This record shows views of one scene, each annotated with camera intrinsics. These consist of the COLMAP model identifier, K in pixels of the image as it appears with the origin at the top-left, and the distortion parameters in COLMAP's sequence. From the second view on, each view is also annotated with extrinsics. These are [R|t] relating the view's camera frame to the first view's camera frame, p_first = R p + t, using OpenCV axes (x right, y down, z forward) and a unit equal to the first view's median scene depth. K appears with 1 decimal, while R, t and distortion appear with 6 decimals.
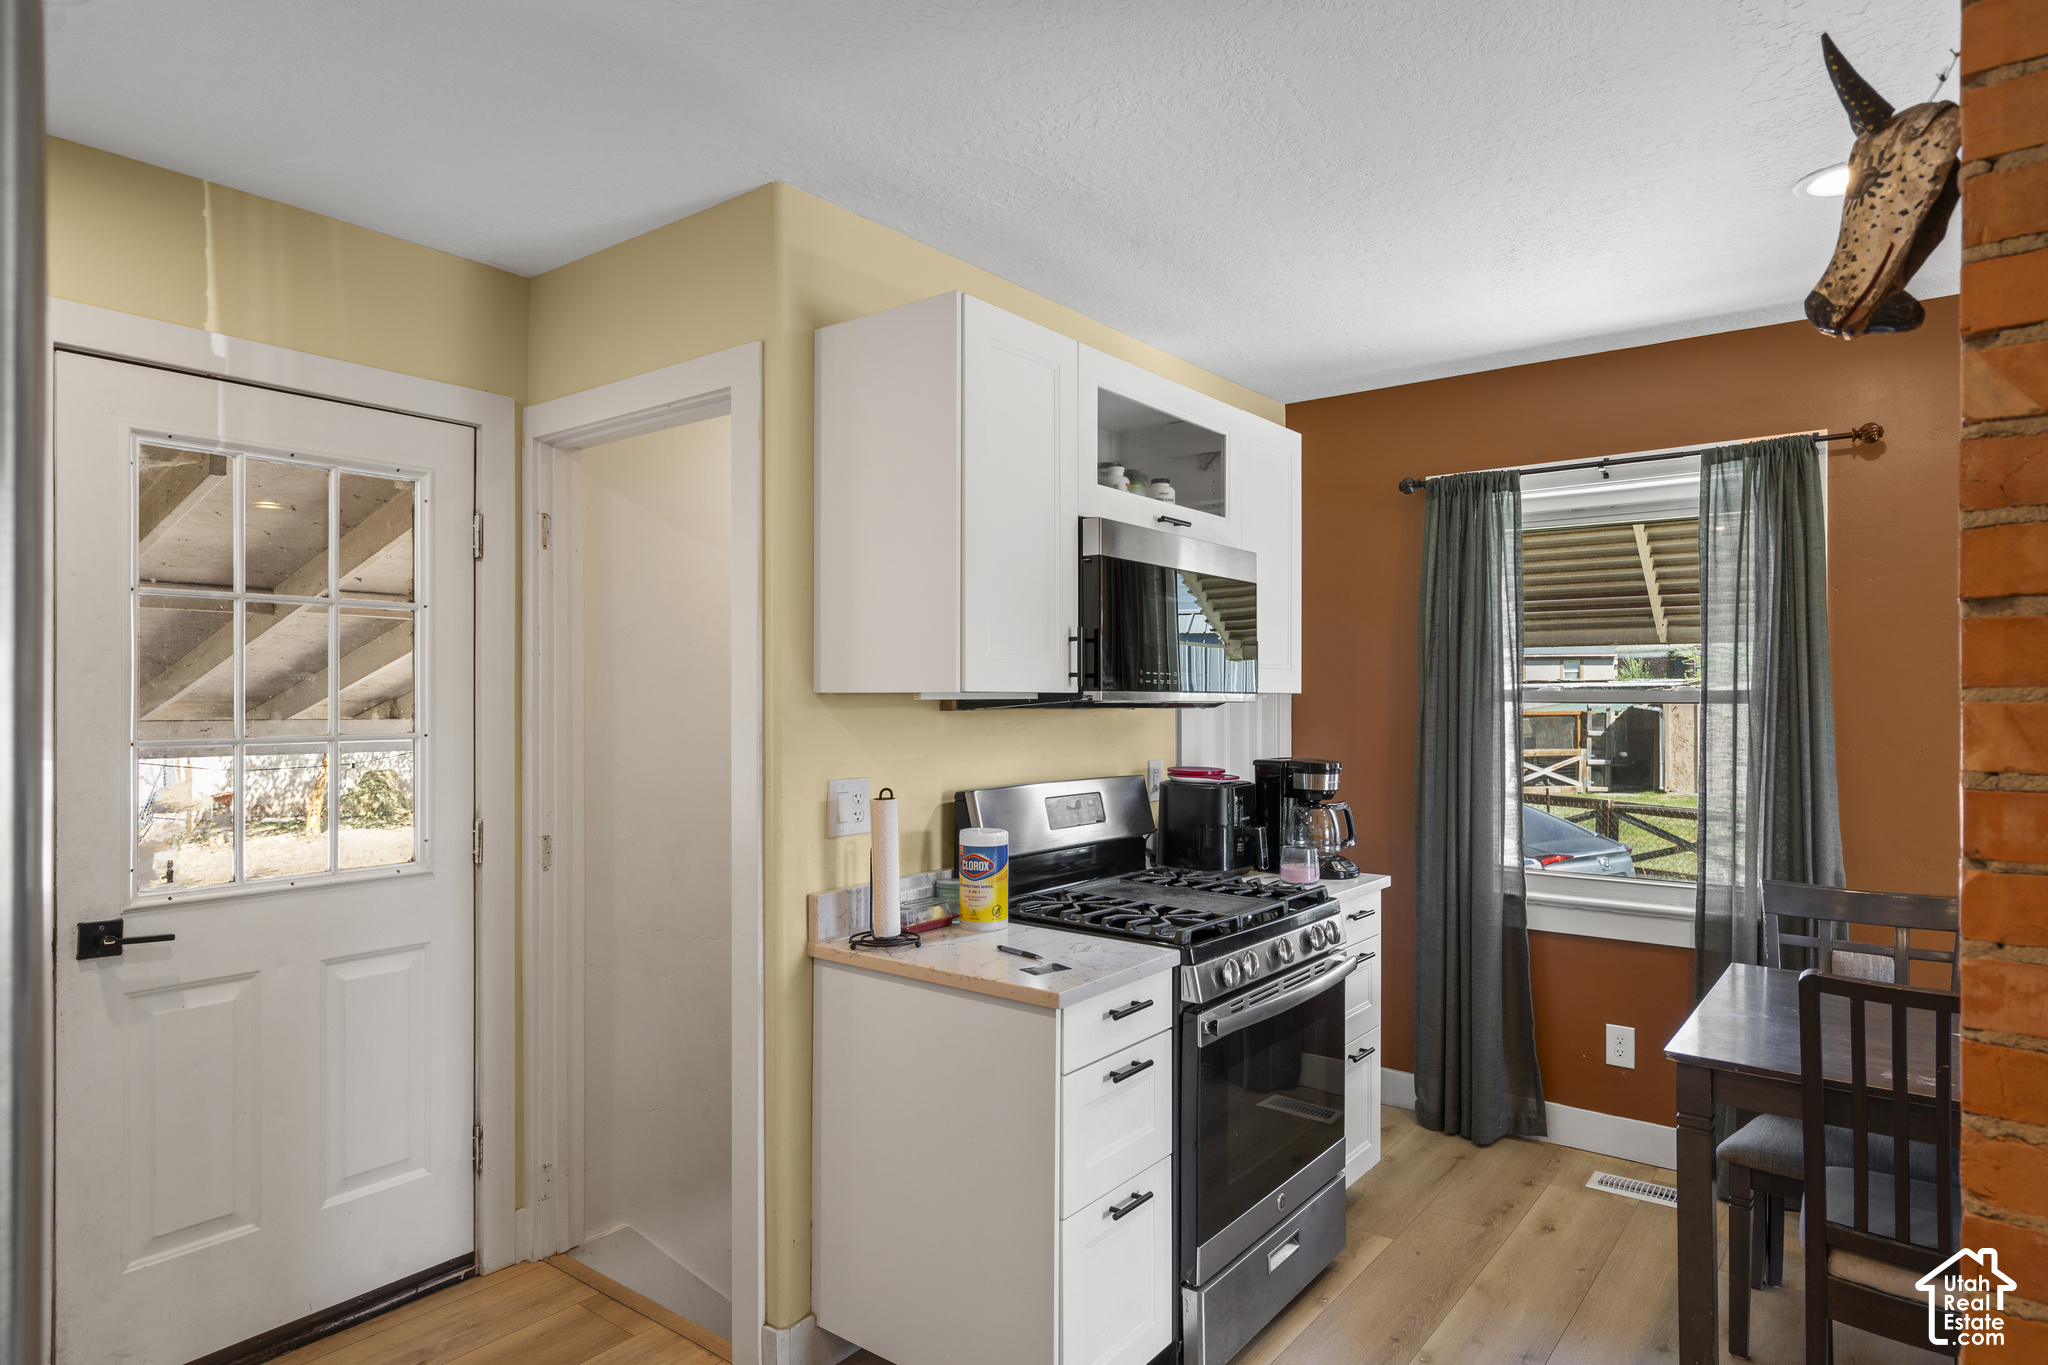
lens RADIAL K [[1182.3, 0, 1045.1], [0, 1182.3, 678.0], [0, 0, 1]] dist [0.004230, -0.000338]
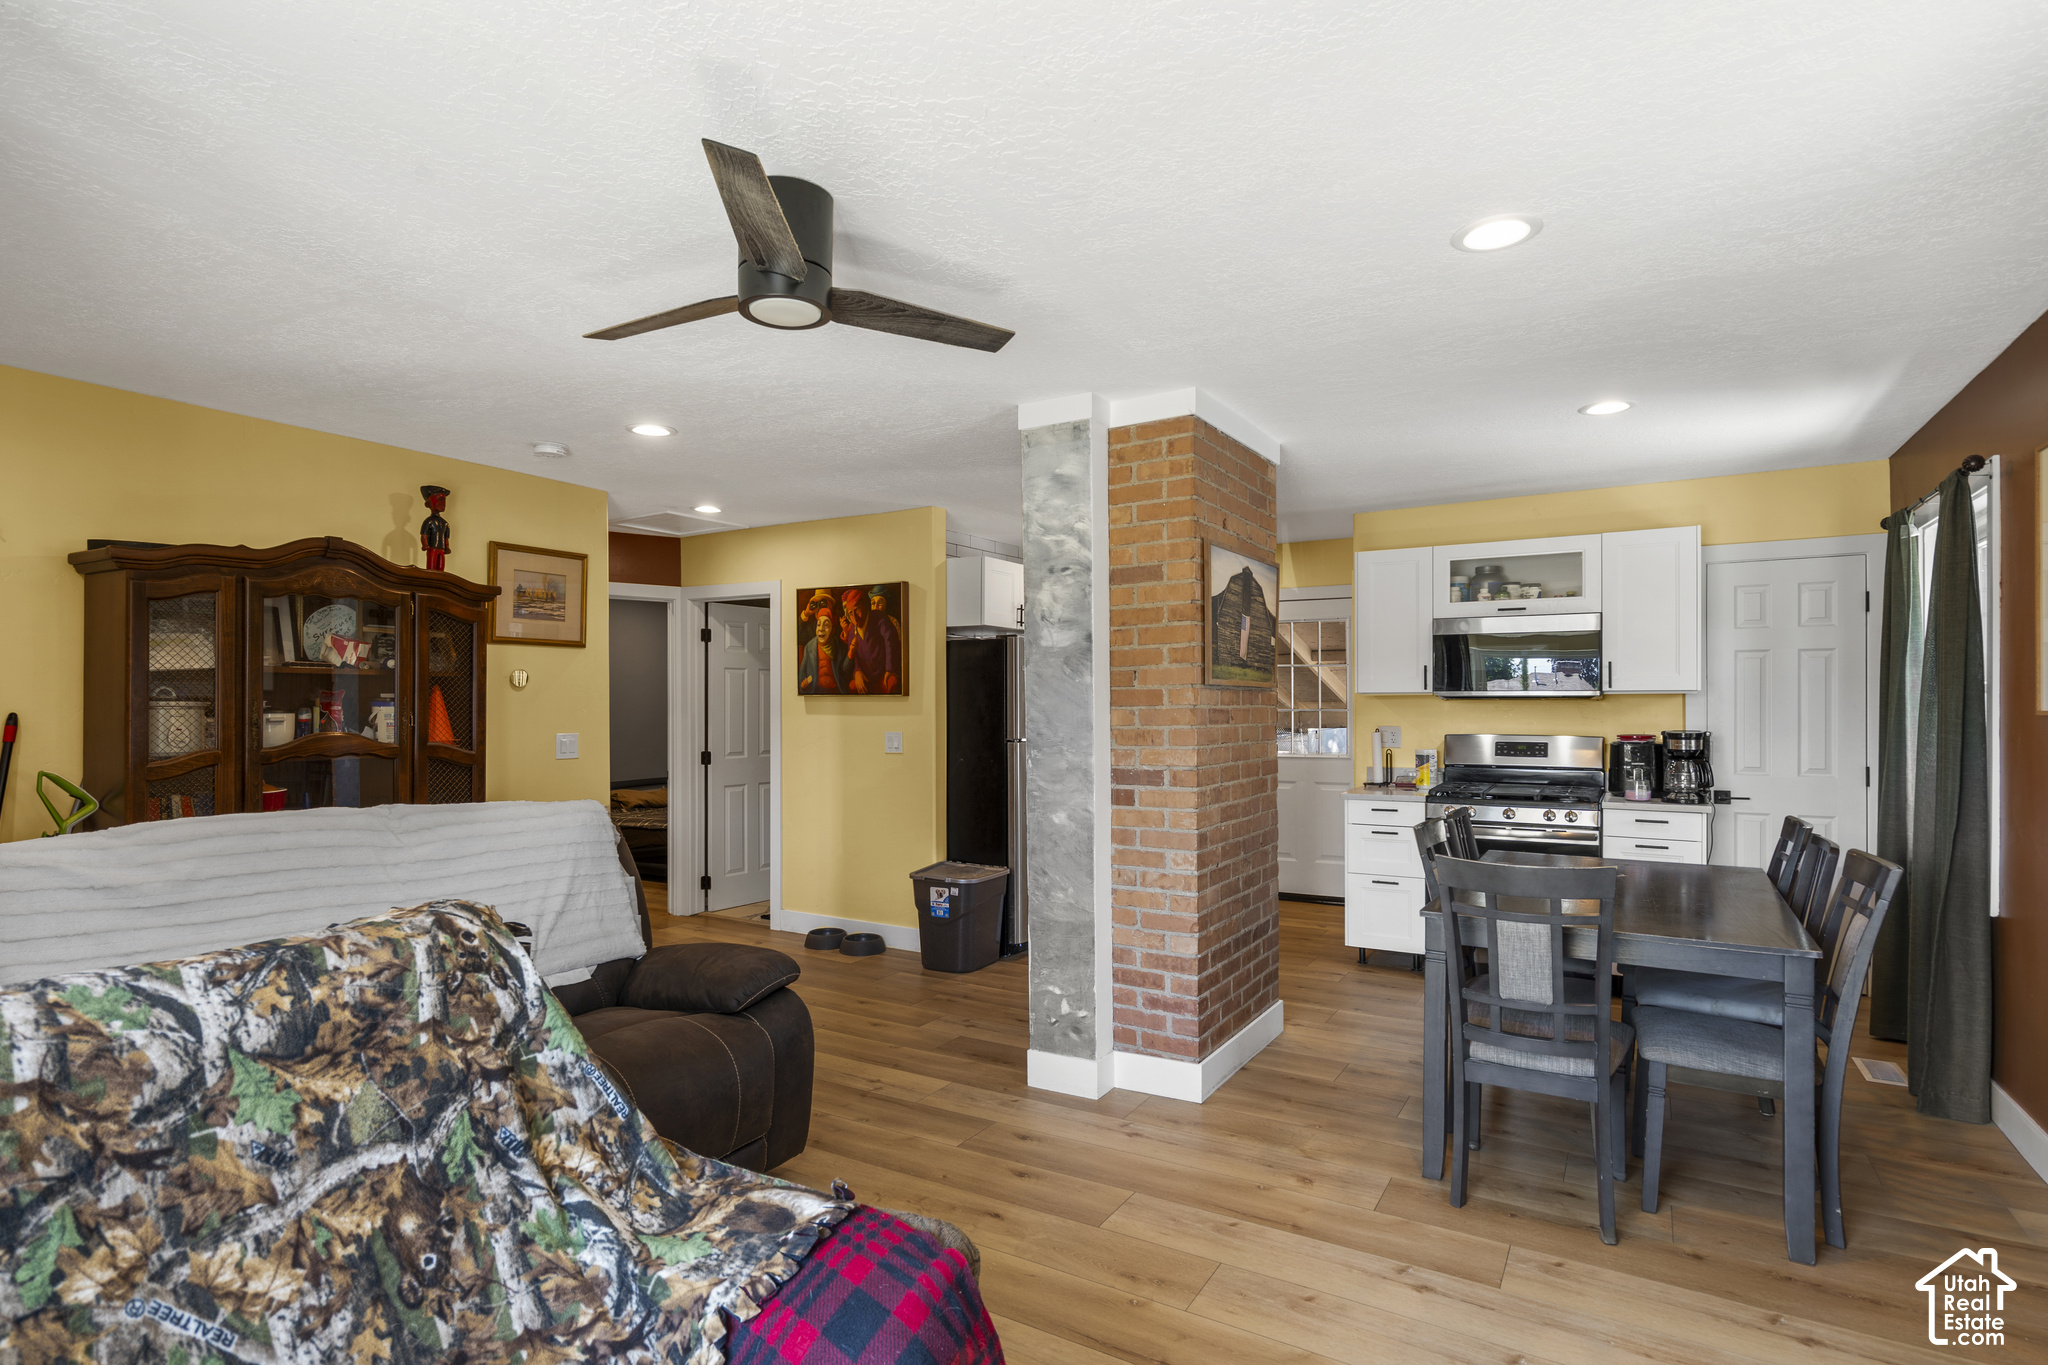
lens RADIAL K [[1052.1, 0, 1001.9], [0, 1052.1, 701.9], [0, 0, 1]] dist [0.000549, 0.000586]
pose [[0.100356, -0.004645, -0.994941, 2.066149], [0.014240, 0.999893, -0.003232, 0.026856], [0.994850, -0.013843, 0.100412, -0.084682]]
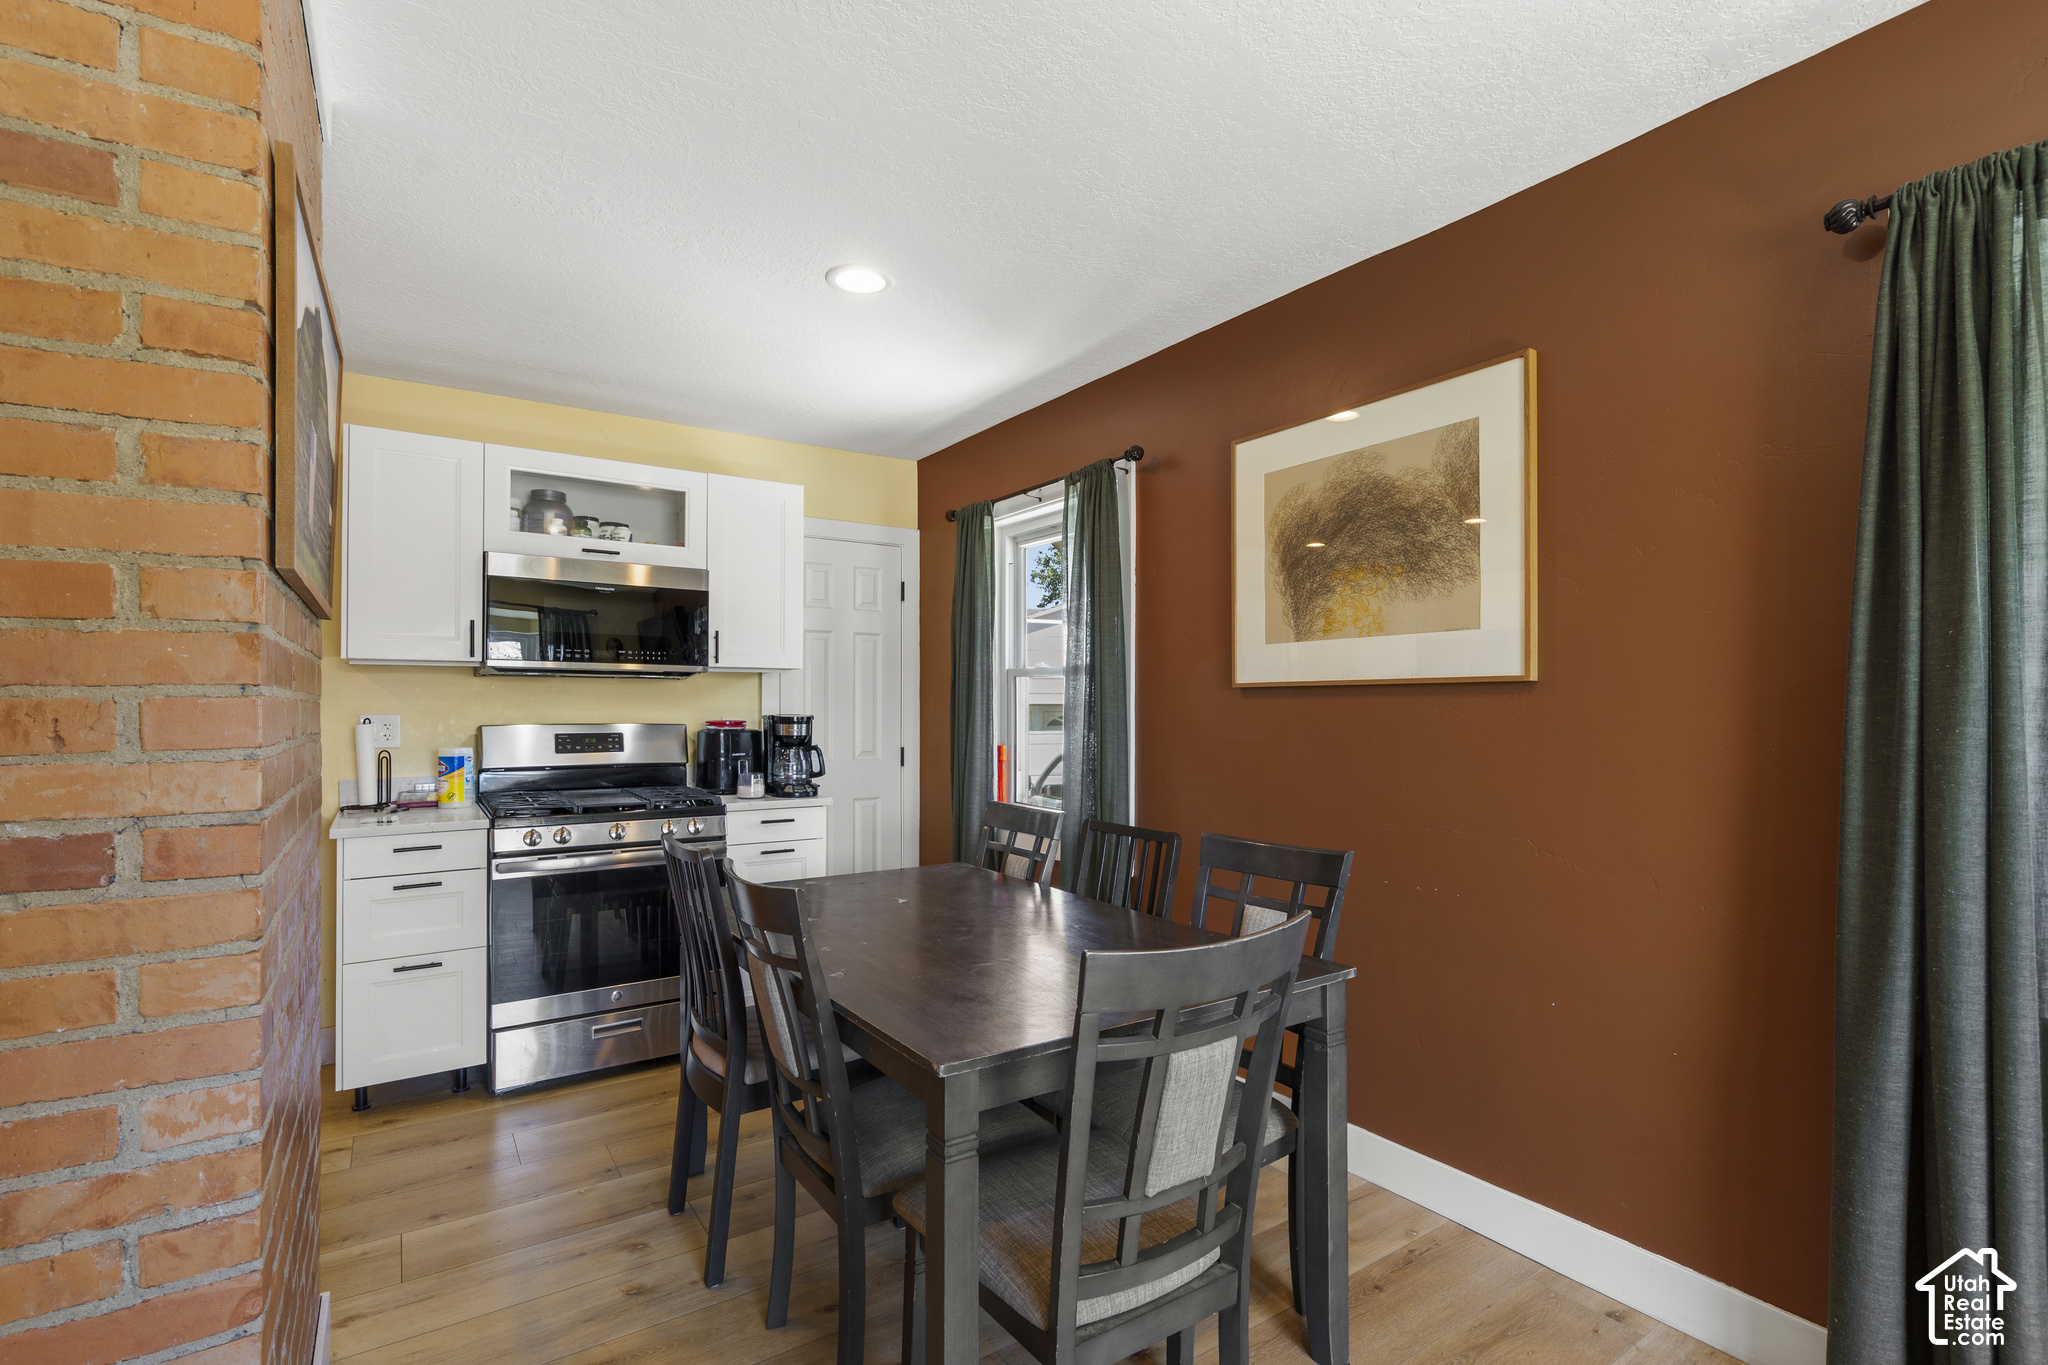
lens RADIAL K [[937.6, 0, 1036.1], [0, 937.6, 701.0], [0, 0, 1]] dist [-0.007757, 0.001251]
pose [[0.949624, -0.003573, -0.313372, 1.137763], [0.005423, 0.999973, 0.005031, 0.063993], [0.313345, -0.006477, 0.949617, 0.033103]]
